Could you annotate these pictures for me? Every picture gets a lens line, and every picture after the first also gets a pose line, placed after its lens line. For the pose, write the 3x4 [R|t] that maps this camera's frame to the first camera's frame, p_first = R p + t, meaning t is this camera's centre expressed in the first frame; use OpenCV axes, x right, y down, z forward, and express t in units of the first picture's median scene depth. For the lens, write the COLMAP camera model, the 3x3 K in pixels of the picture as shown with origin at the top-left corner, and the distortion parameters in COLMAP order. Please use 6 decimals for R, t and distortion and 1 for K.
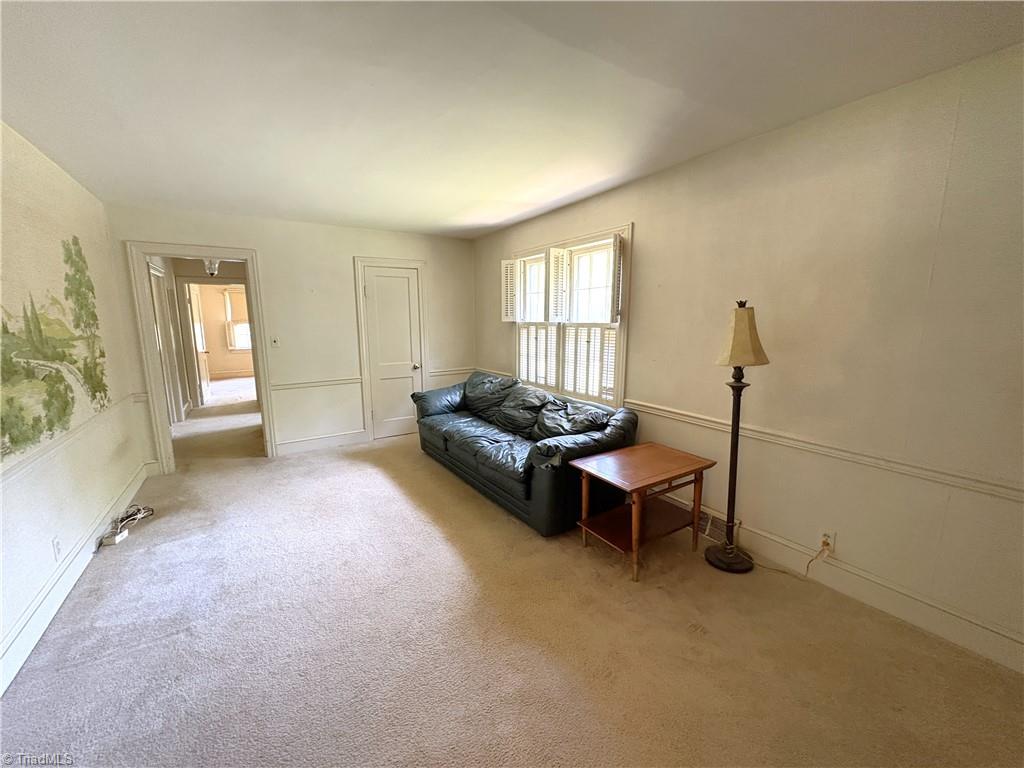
lens RADIAL K [[406.9, 0, 509.3], [0, 406.9, 385.1], [0, 0, 1]] dist [-0.003081, -0.000025]
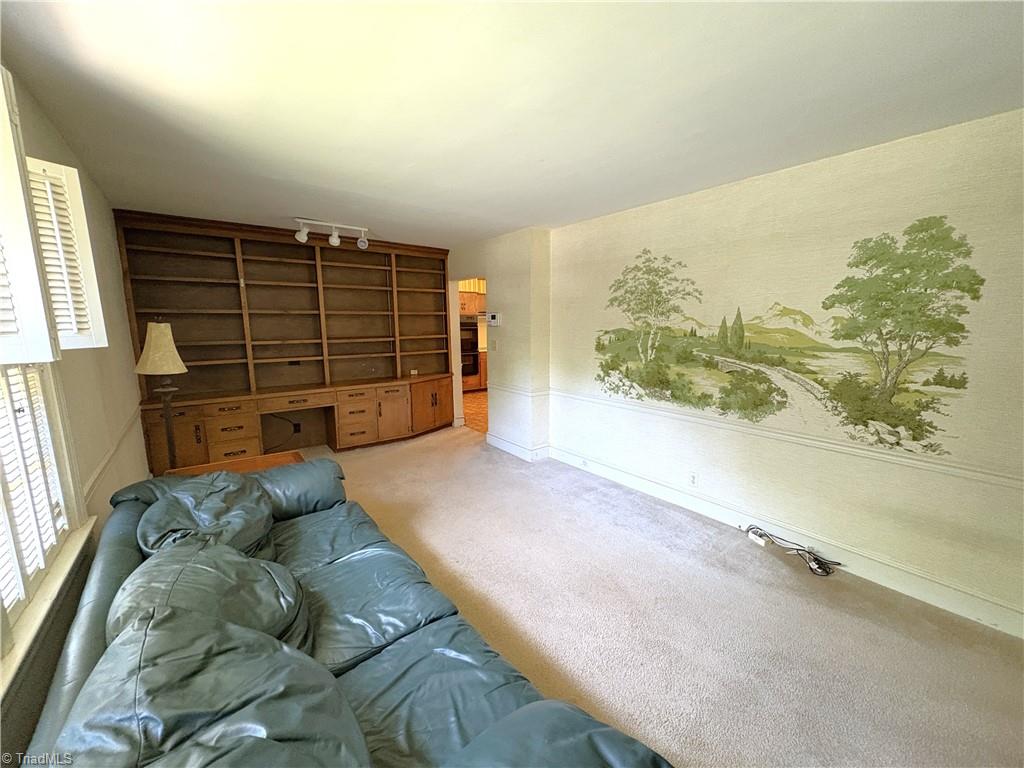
lens RADIAL K [[406.9, 0, 511.6], [0, 406.9, 384.7], [0, 0, 1]] dist [-0.003081, -0.000025]
pose [[-0.996903, 0.020269, -0.075983, -0.277231], [-0.004287, 0.950767, 0.309876, -0.328127], [0.078523, 0.309243, -0.947736, 1.875978]]
